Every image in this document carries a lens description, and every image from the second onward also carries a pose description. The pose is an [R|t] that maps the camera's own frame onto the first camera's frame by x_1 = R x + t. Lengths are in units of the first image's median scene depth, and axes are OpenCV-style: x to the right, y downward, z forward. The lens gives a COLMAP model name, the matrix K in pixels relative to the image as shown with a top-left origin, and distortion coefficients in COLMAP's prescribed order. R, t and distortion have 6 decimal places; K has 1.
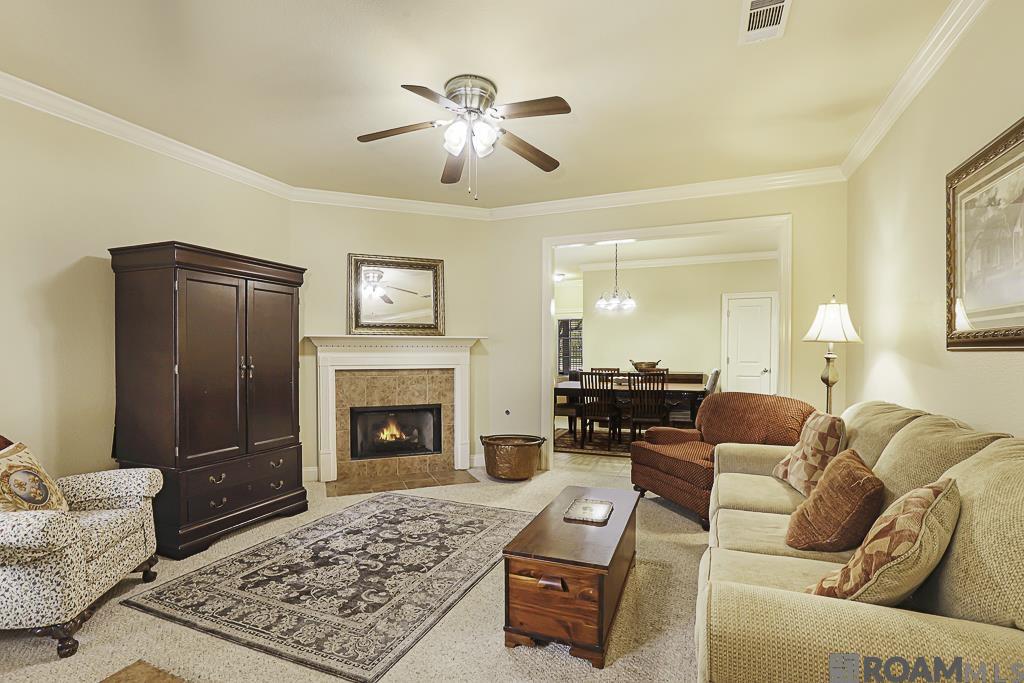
lens RADIAL K [[486.1, 0, 513.4], [0, 486.1, 353.7], [0, 0, 1]] dist [-0.014761, 0.000046]
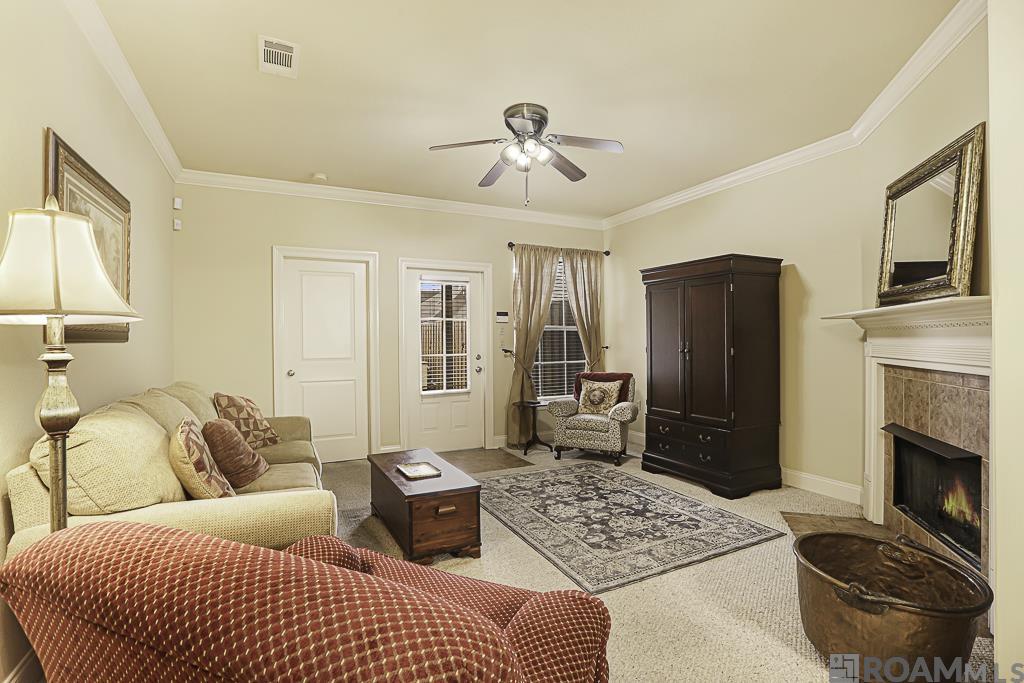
lens RADIAL K [[486.1, 0, 513.4], [0, 486.1, 353.7], [0, 0, 1]] dist [-0.014761, 0.000046]
pose [[-0.666919, 0.017601, -0.744922, 0.722055], [0.003418, 0.999783, 0.020562, 0.003576], [0.745122, 0.011167, -0.666834, 1.592220]]
